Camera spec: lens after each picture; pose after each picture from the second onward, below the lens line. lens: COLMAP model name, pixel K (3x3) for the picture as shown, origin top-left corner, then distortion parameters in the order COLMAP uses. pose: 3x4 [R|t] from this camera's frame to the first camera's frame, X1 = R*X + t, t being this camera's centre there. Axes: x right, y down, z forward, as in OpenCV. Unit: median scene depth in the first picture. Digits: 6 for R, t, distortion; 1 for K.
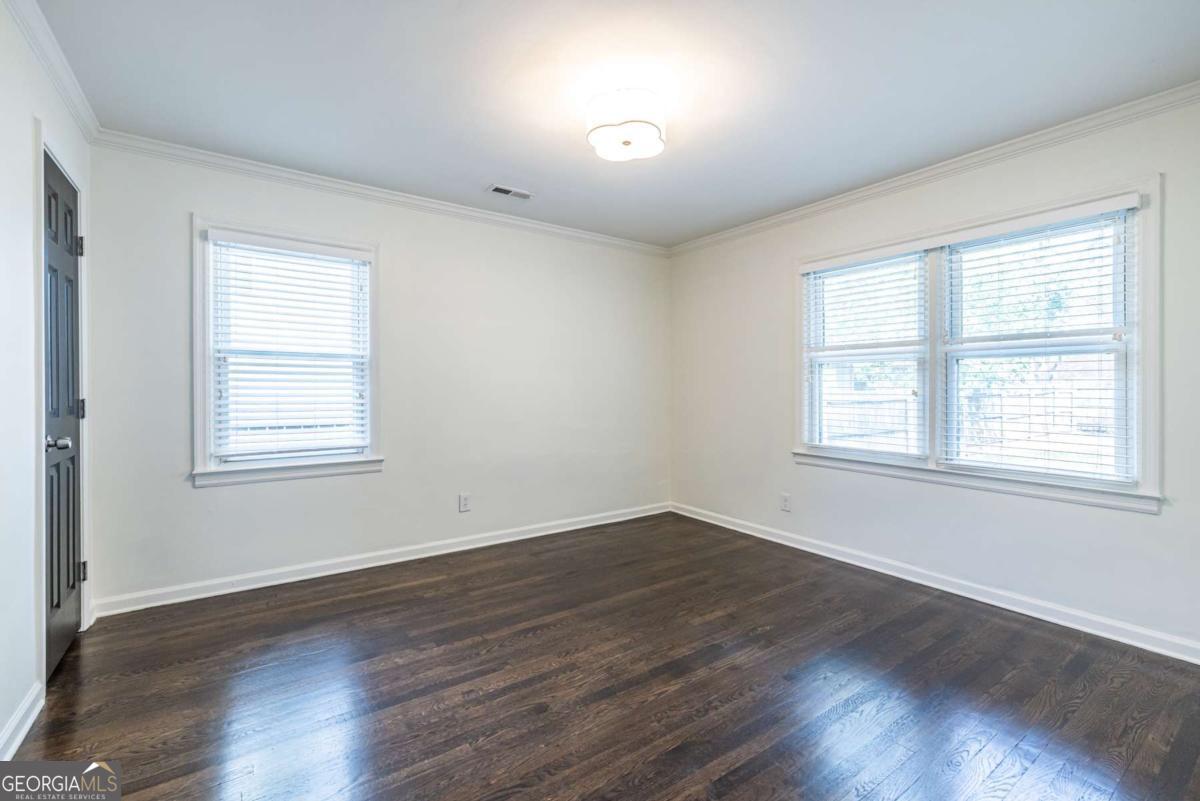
lens RADIAL K [[514.9, 0, 600.4], [0, 514.9, 392.3], [0, 0, 1]] dist [0.002439, -0.000256]
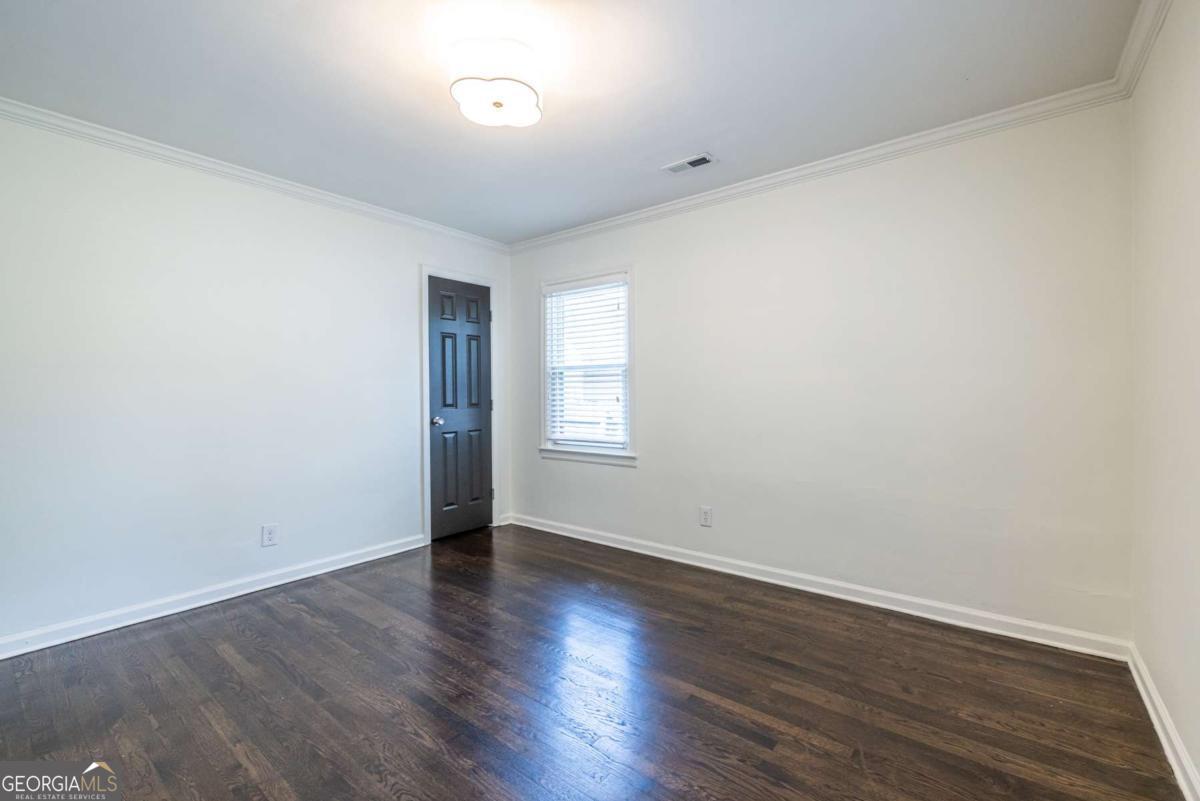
lens RADIAL K [[514.9, 0, 600.3], [0, 514.9, 404.7], [0, 0, 1]] dist [0.002439, -0.000256]
pose [[0.277744, 0.014575, -0.960544, 0.664971], [-0.000554, 0.999887, 0.015012, 0.001908], [0.960655, -0.003637, 0.277721, 0.670100]]
